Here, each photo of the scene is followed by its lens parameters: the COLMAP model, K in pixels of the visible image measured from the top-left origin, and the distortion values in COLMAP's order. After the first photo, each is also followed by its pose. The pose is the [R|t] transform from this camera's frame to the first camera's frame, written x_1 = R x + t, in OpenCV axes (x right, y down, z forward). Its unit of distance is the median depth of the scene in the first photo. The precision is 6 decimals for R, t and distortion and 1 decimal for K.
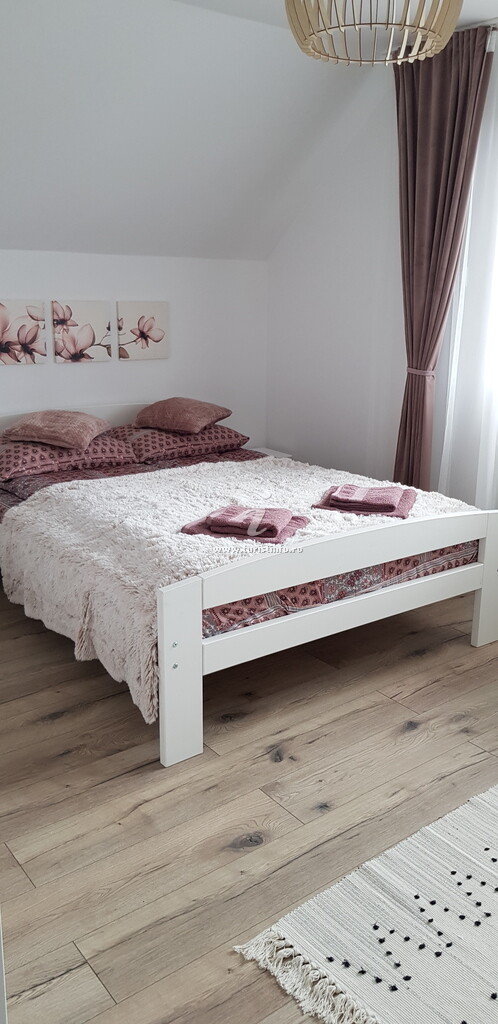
lens RADIAL K [[803.2, 0, 274.7], [0, 803.2, 527.4], [0, 0, 1]] dist [0.060676, -0.104035]
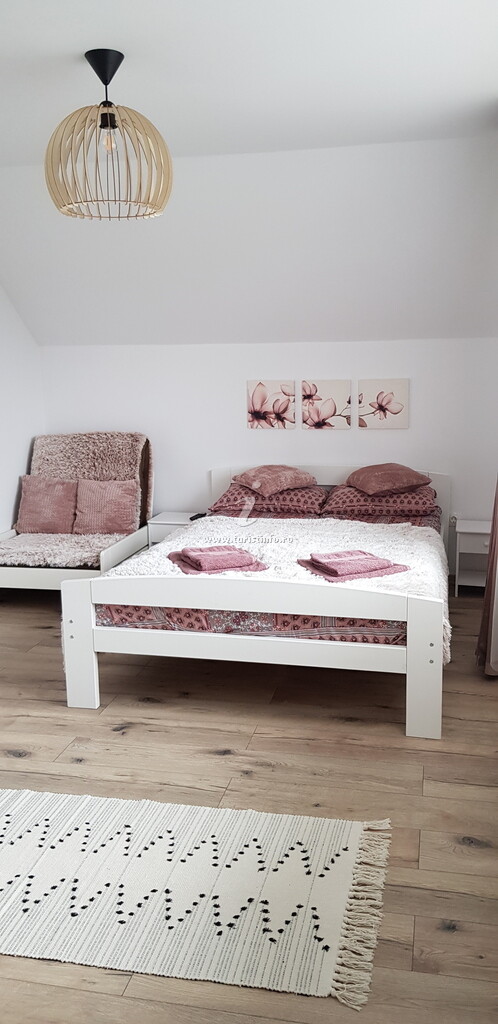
lens RADIAL K [[803.2, 0, 254.3], [0, 803.2, 515.1], [0, 0, 1]] dist [0.060676, -0.104035]
pose [[0.632819, 0.125148, -0.764119, 0.971987], [-0.190952, 0.981596, 0.002626, -0.090353], [0.750385, 0.144248, 0.645070, 0.233495]]
